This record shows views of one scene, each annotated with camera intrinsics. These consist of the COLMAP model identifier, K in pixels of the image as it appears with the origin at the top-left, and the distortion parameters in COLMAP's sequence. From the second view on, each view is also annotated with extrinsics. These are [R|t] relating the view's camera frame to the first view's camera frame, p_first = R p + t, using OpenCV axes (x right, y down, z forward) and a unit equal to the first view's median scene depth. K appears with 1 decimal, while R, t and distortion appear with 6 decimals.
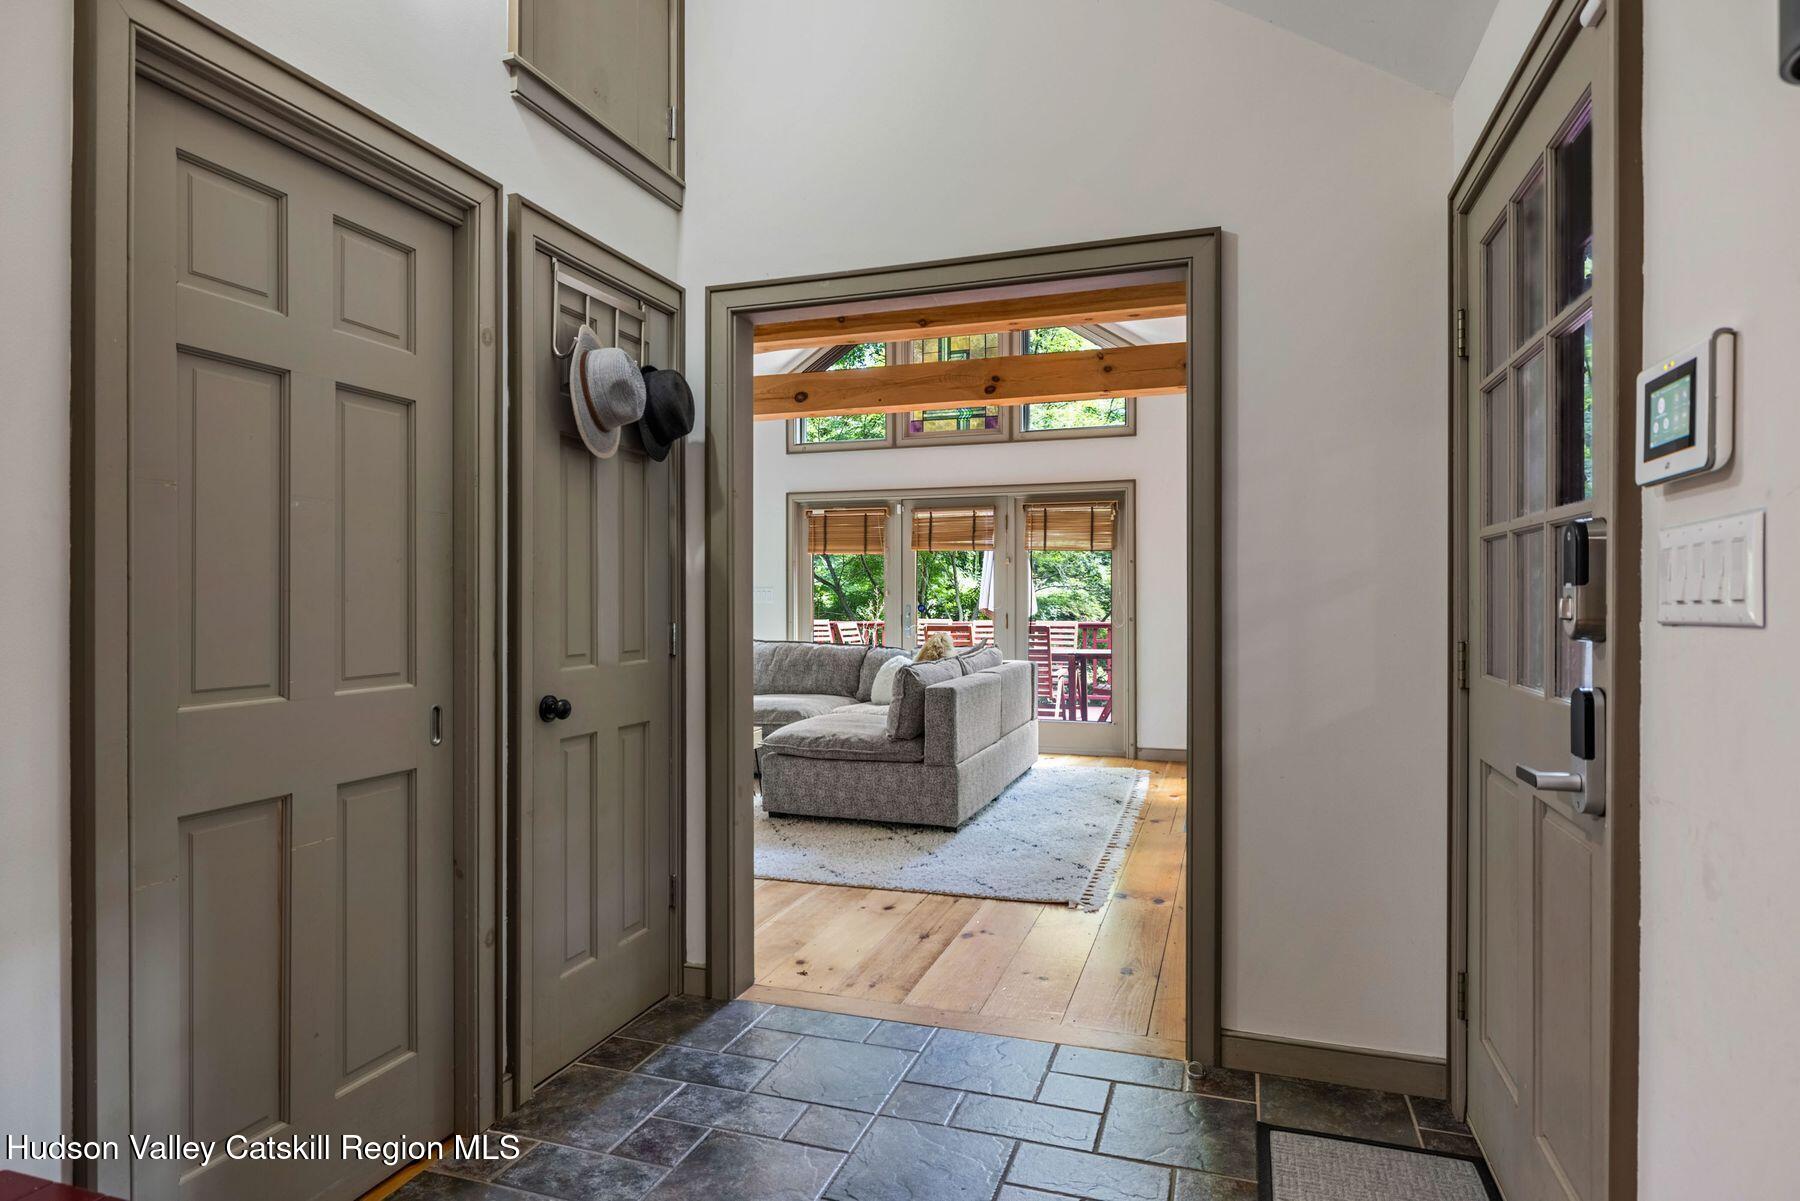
lens RADIAL K [[953.5, 0, 900.0], [0, 953.5, 600.5], [0, 0, 1]] dist [-0.000996, -0.000174]
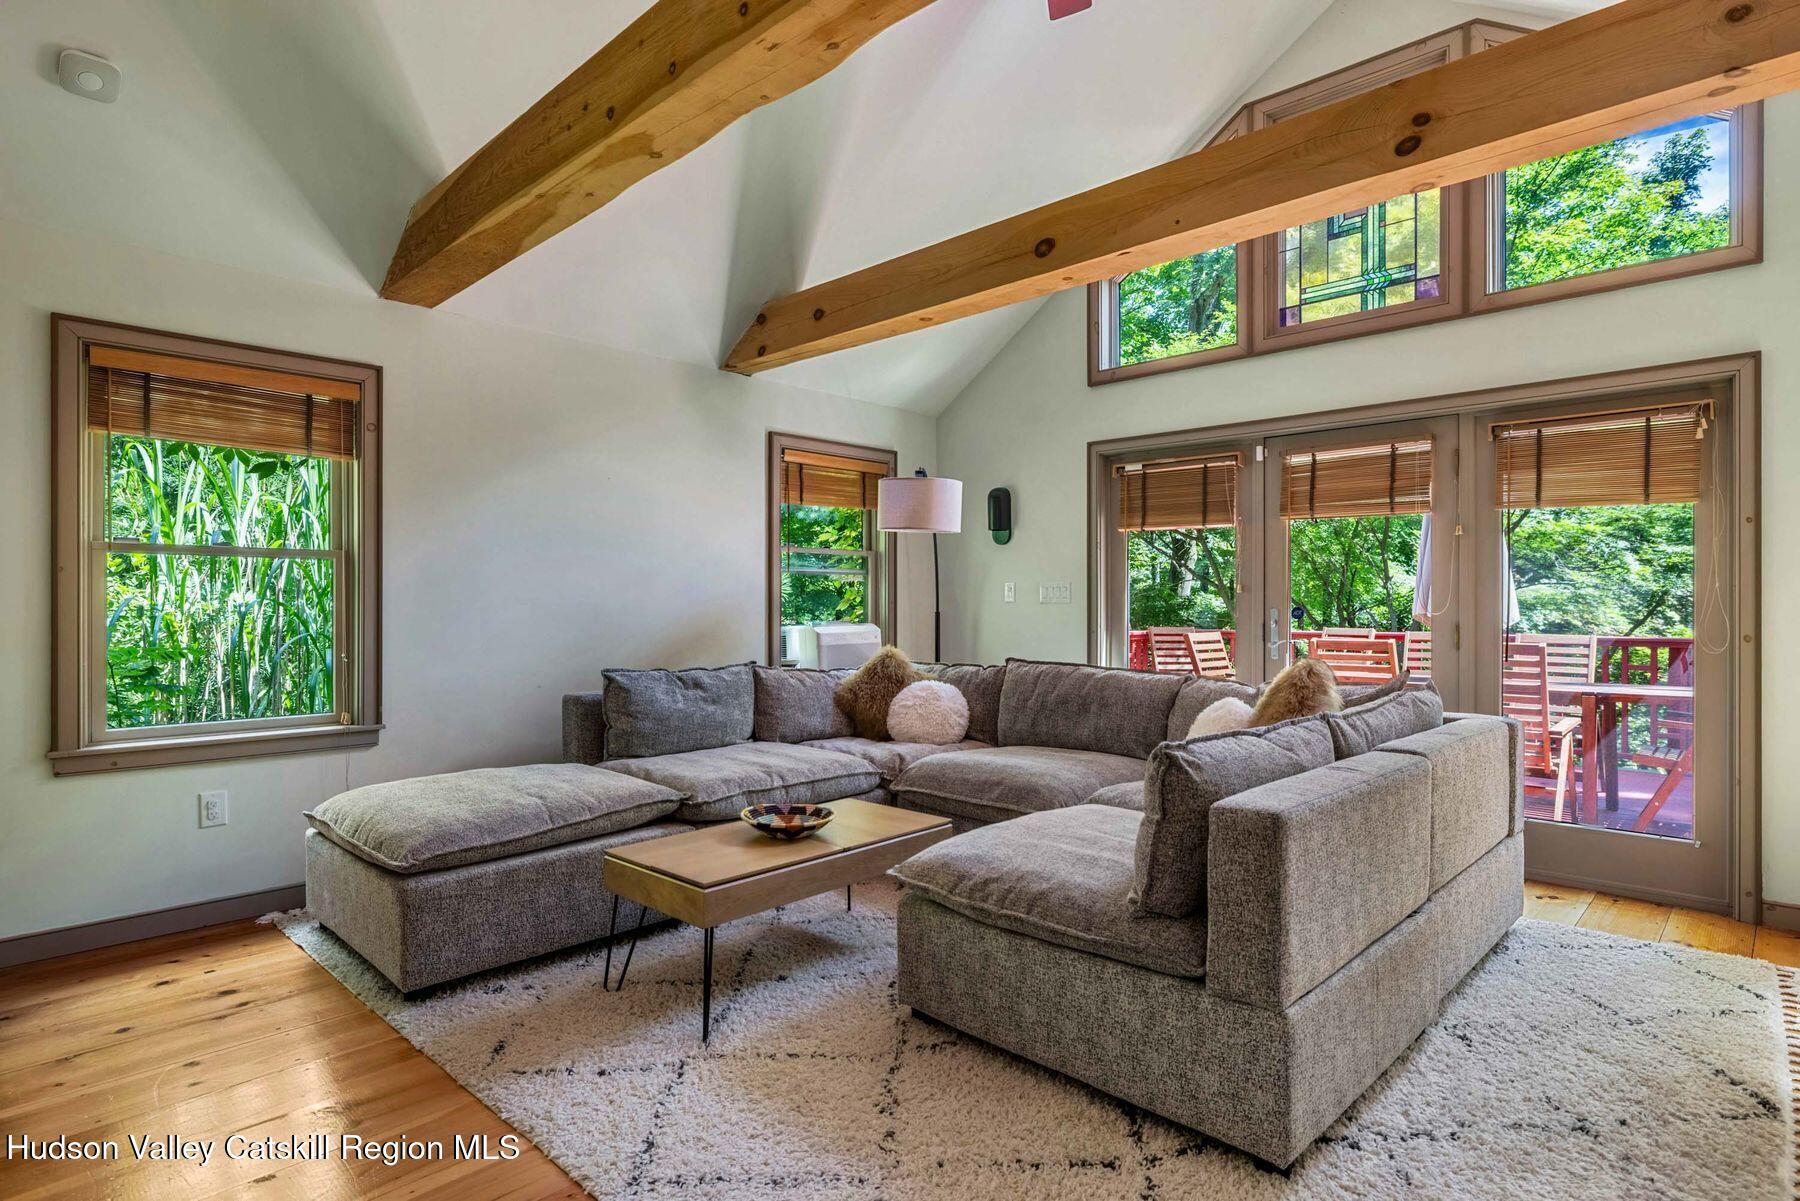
lens RADIAL K [[953.5, 0, 900.0], [0, 953.5, 600.5], [0, 0, 1]] dist [-0.000996, -0.000174]
pose [[0.909018, 0.002547, -0.416749, 0.049941], [-0.004007, 0.999989, -0.002628, 0.003150], [0.416738, 0.004059, 0.909018, 0.370793]]
